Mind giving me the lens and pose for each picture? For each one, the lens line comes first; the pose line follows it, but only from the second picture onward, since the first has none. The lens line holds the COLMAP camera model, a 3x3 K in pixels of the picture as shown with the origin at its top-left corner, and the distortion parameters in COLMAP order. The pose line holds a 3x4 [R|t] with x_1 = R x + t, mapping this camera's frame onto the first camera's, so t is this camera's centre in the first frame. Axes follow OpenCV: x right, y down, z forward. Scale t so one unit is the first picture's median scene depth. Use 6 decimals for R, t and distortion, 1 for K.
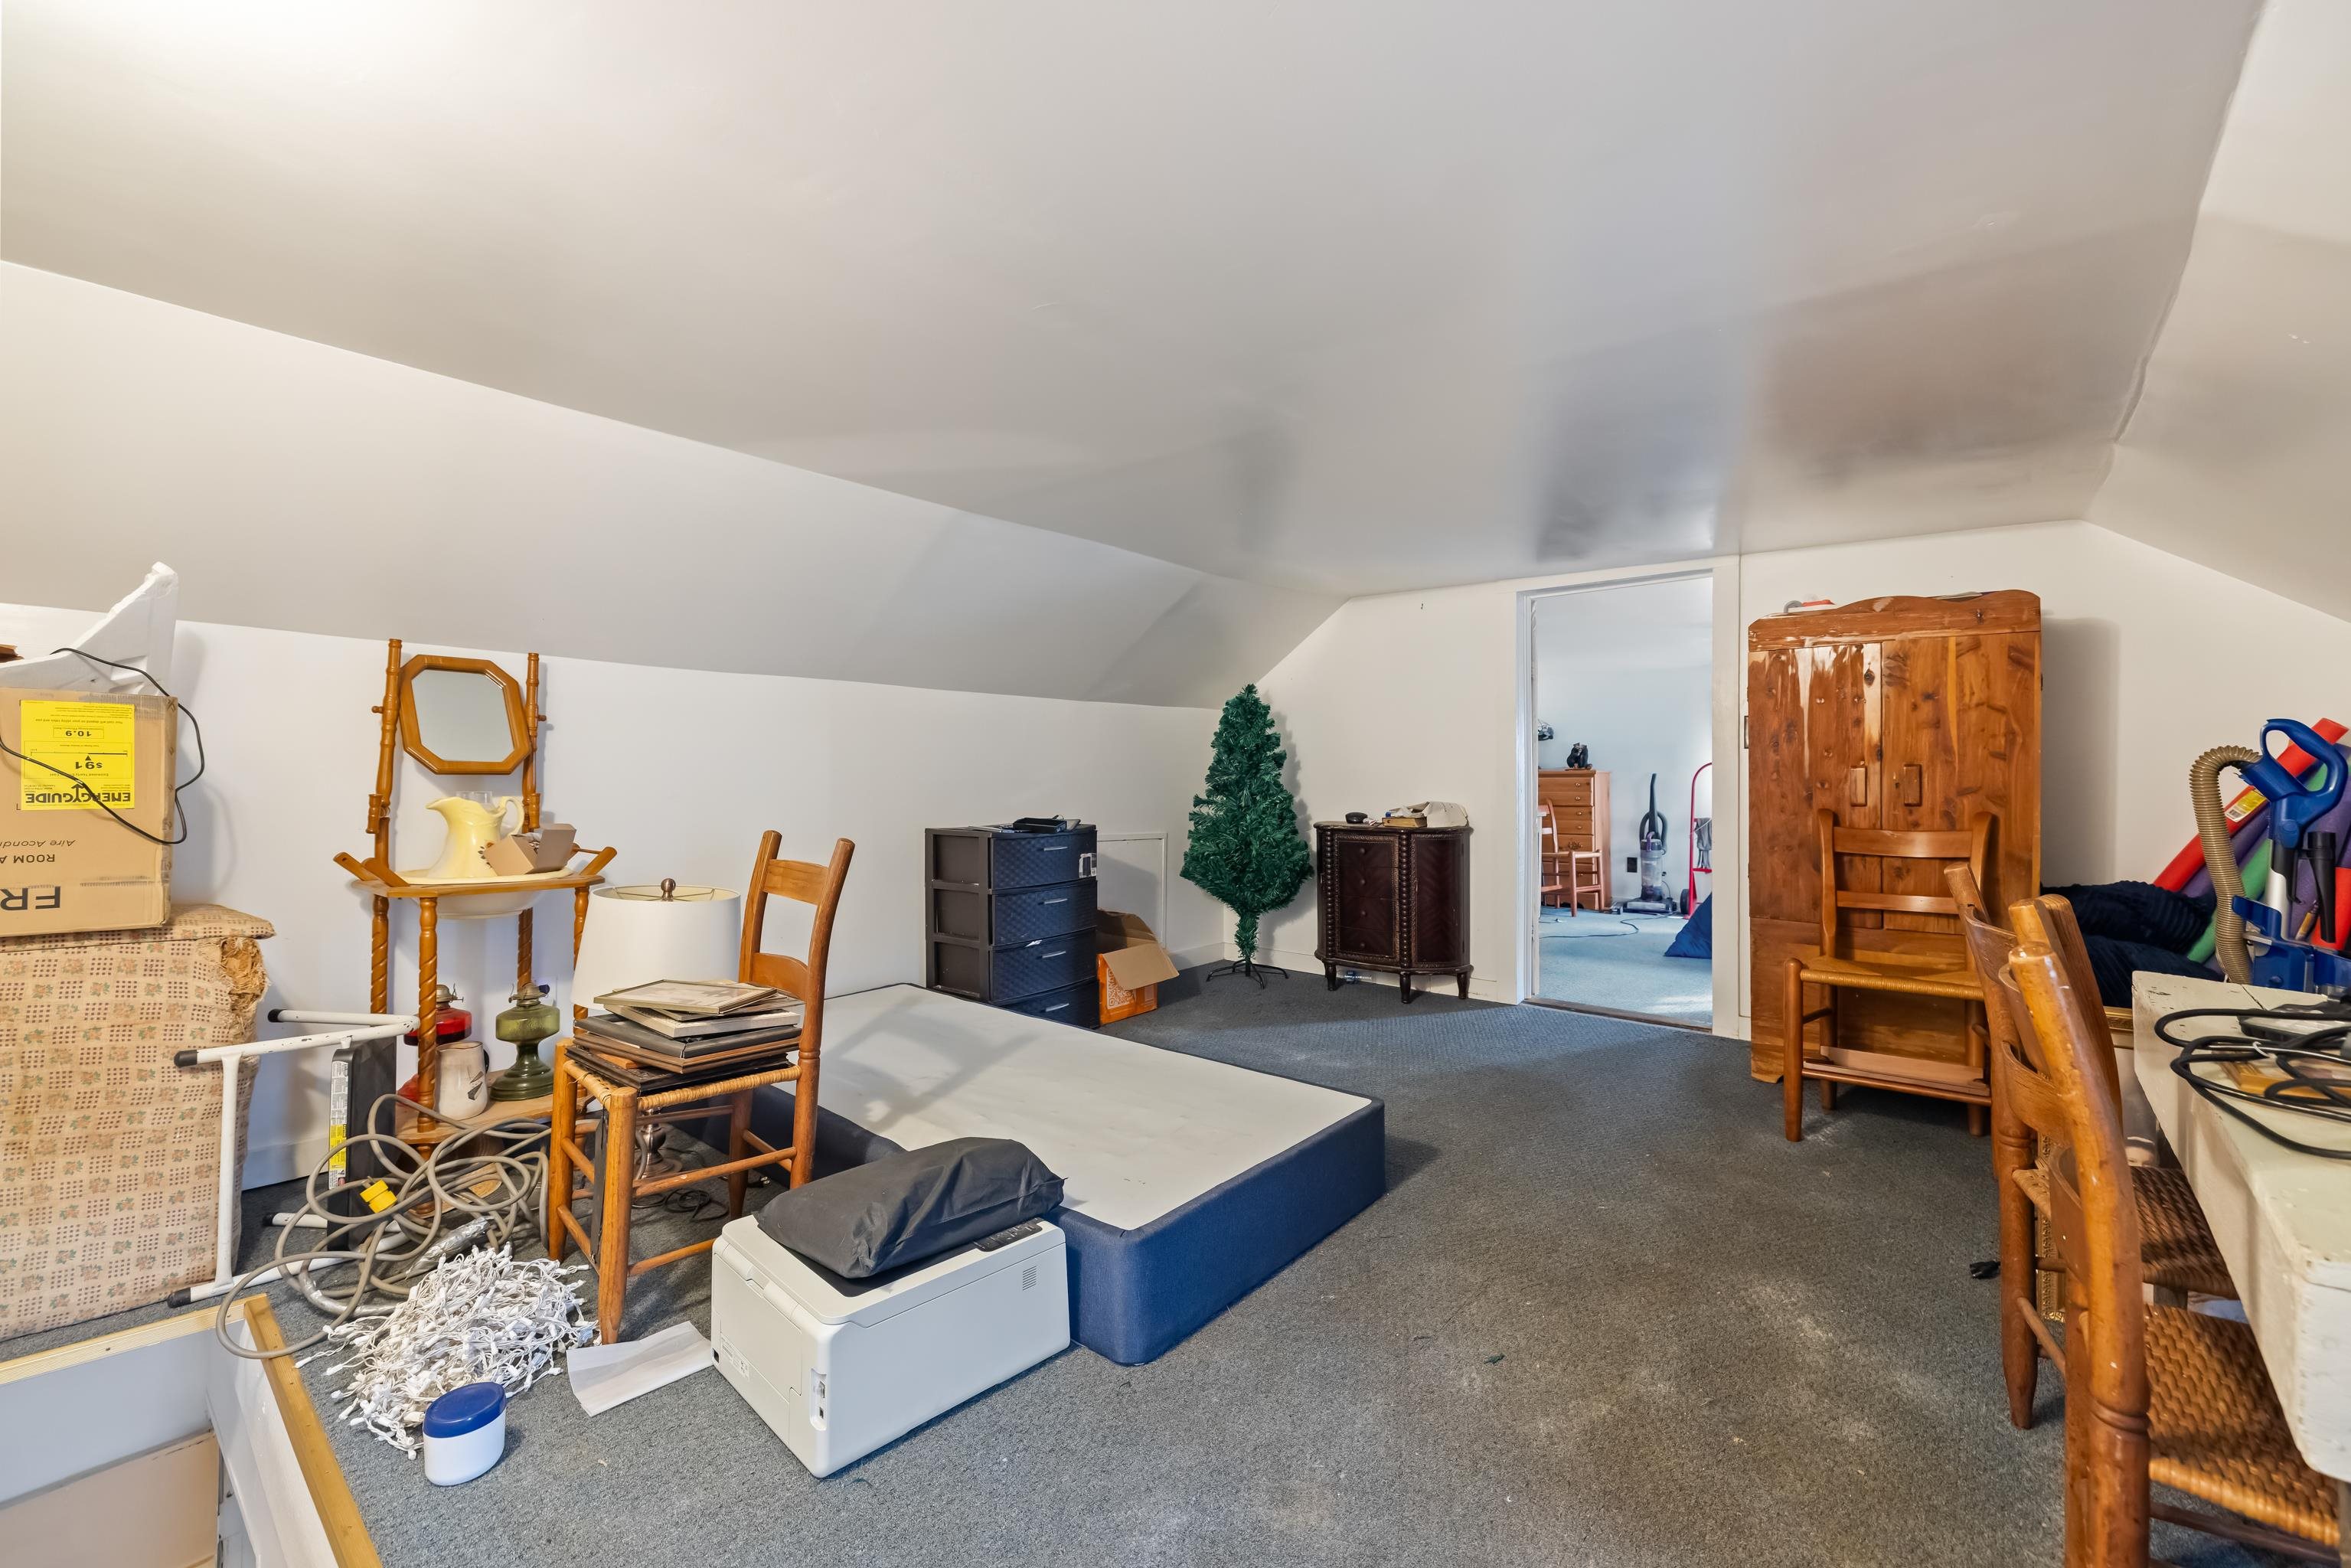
lens RADIAL K [[973.0, 0, 1182.4], [0, 973.0, 777.6], [0, 0, 1]] dist [-0.001301, 0.000403]
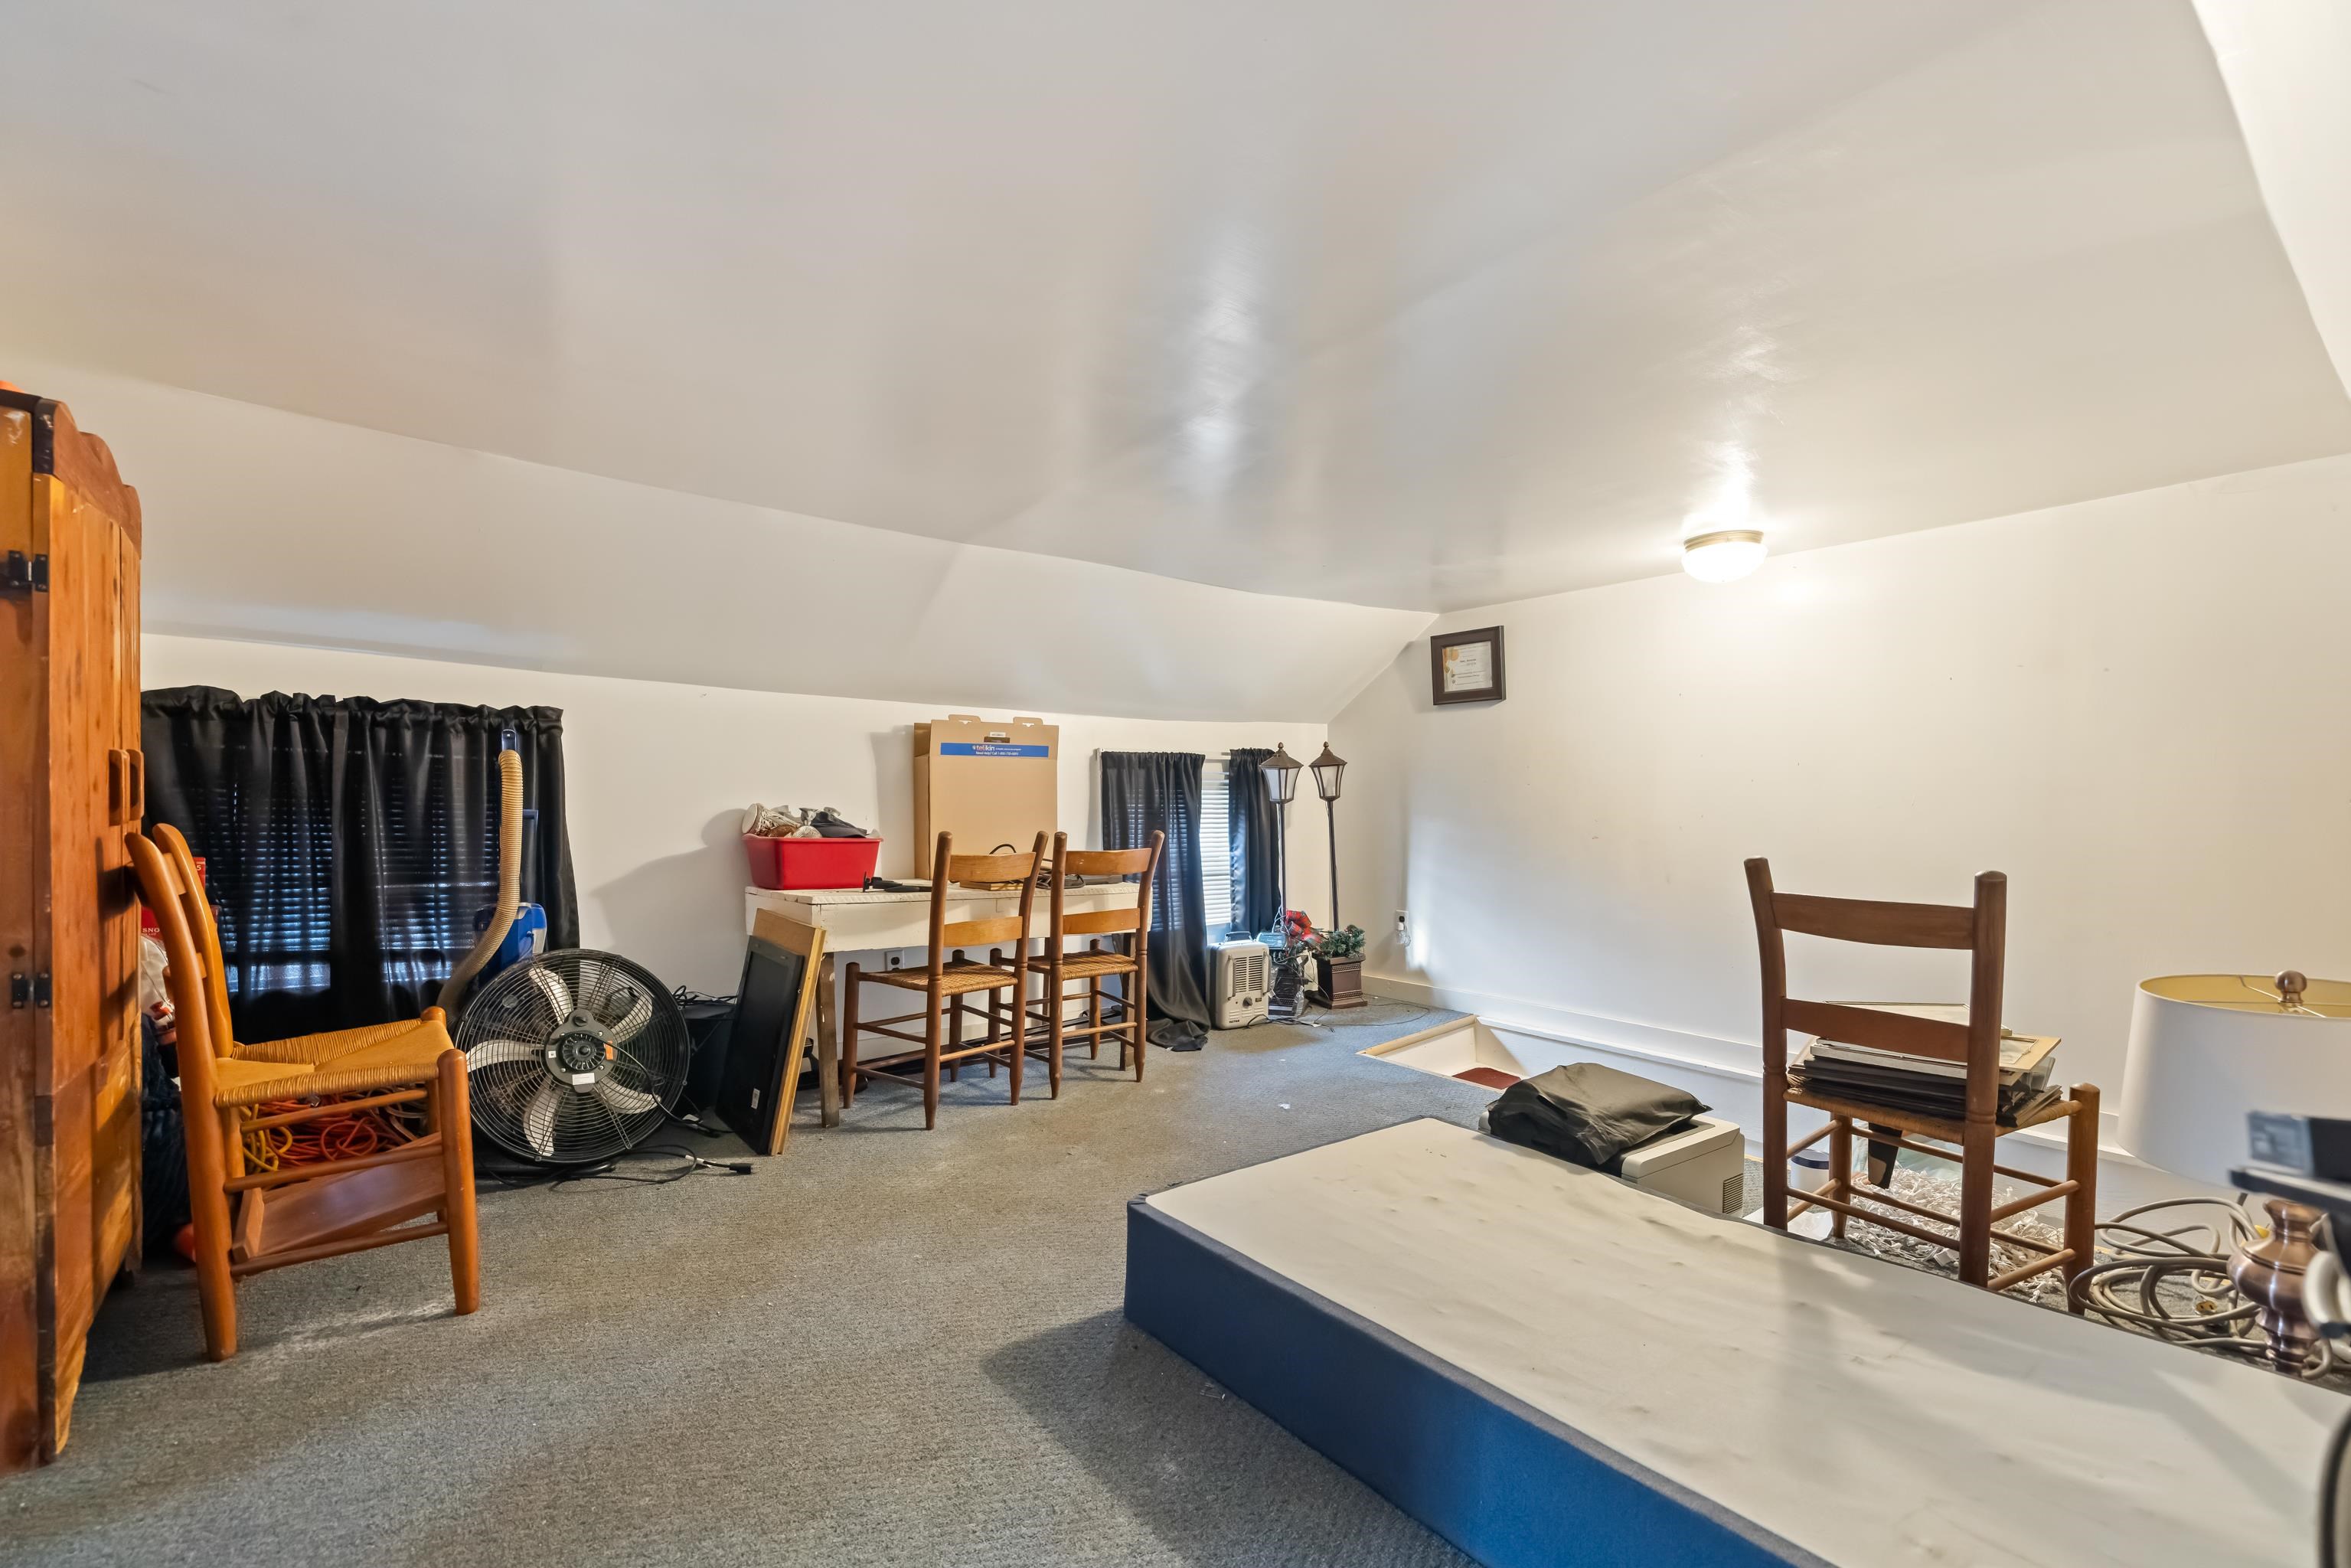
lens RADIAL K [[1006.9, 0, 1175.5], [0, 1006.9, 784.0], [0, 0, 1]] dist [0.003519, 0.000447]
pose [[-0.977911, -0.014524, 0.208515, 0.007203], [-0.014889, 0.999889, -0.000183, 0.000248], [-0.208490, -0.003283, -0.978019, 1.707306]]
